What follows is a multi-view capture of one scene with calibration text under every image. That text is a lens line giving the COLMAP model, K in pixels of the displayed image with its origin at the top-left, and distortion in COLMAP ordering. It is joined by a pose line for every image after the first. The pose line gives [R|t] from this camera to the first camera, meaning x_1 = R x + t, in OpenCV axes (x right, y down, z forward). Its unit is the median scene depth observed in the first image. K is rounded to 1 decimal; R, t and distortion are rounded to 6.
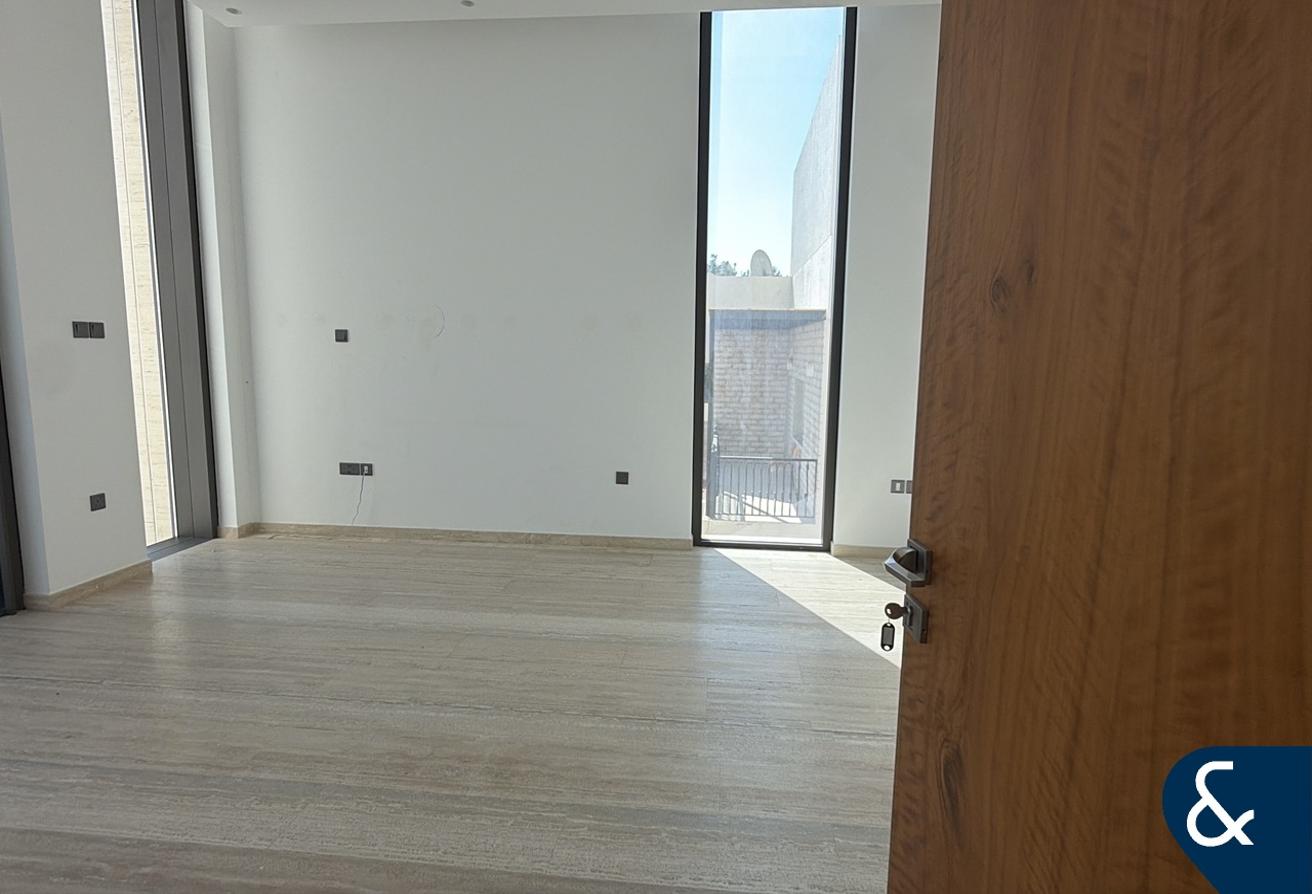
lens RADIAL K [[702.4, 0, 658.8], [0, 702.4, 445.8], [0, 0, 1]] dist [0.002168, -0.000869]
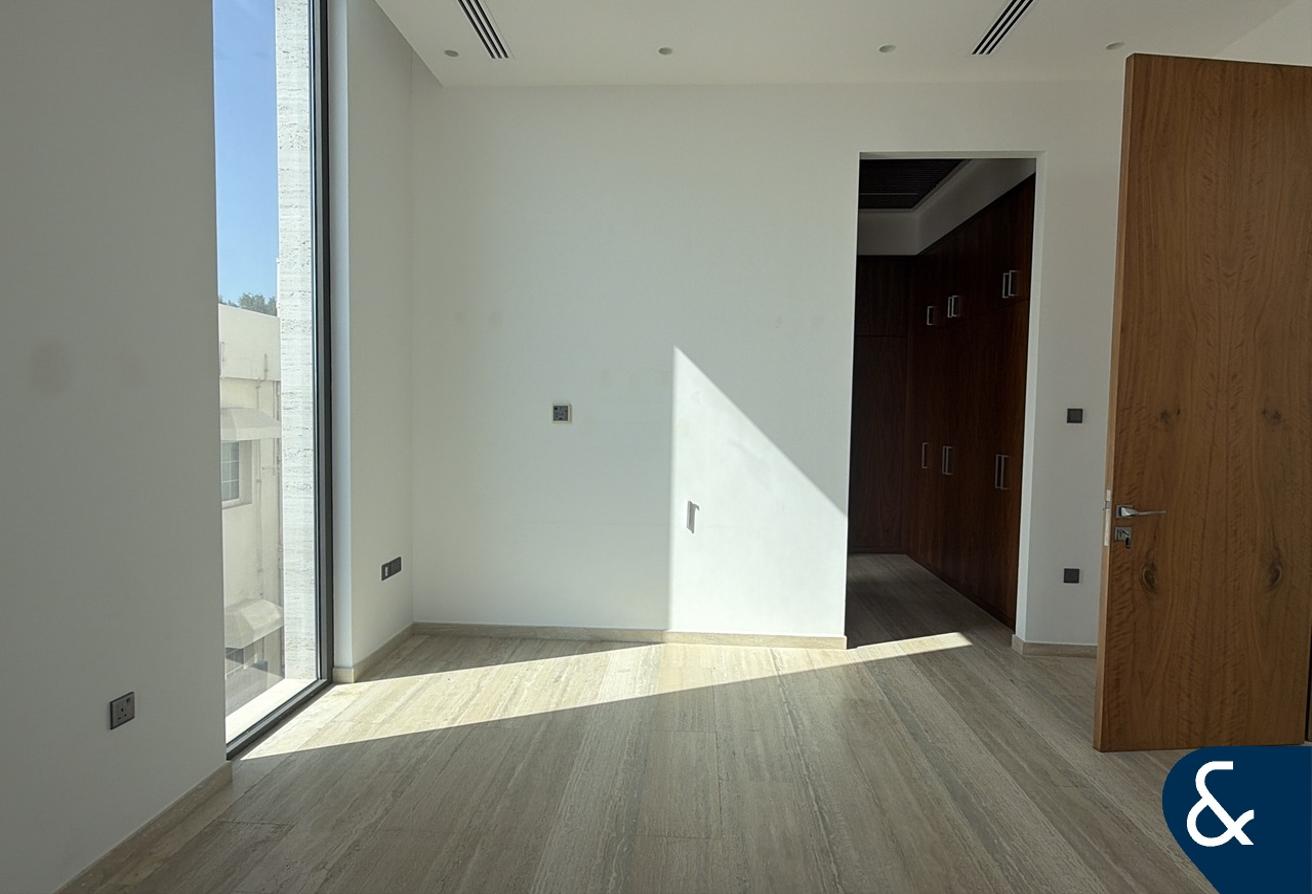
lens RADIAL K [[702.4, 0, 658.6], [0, 702.4, 444.6], [0, 0, 1]] dist [0.002168, -0.000869]
pose [[-0.044618, -0.068252, 0.996670, -0.687509], [0.121290, 0.989913, 0.073219, -0.155984], [-0.991614, 0.124153, -0.035890, 0.881883]]
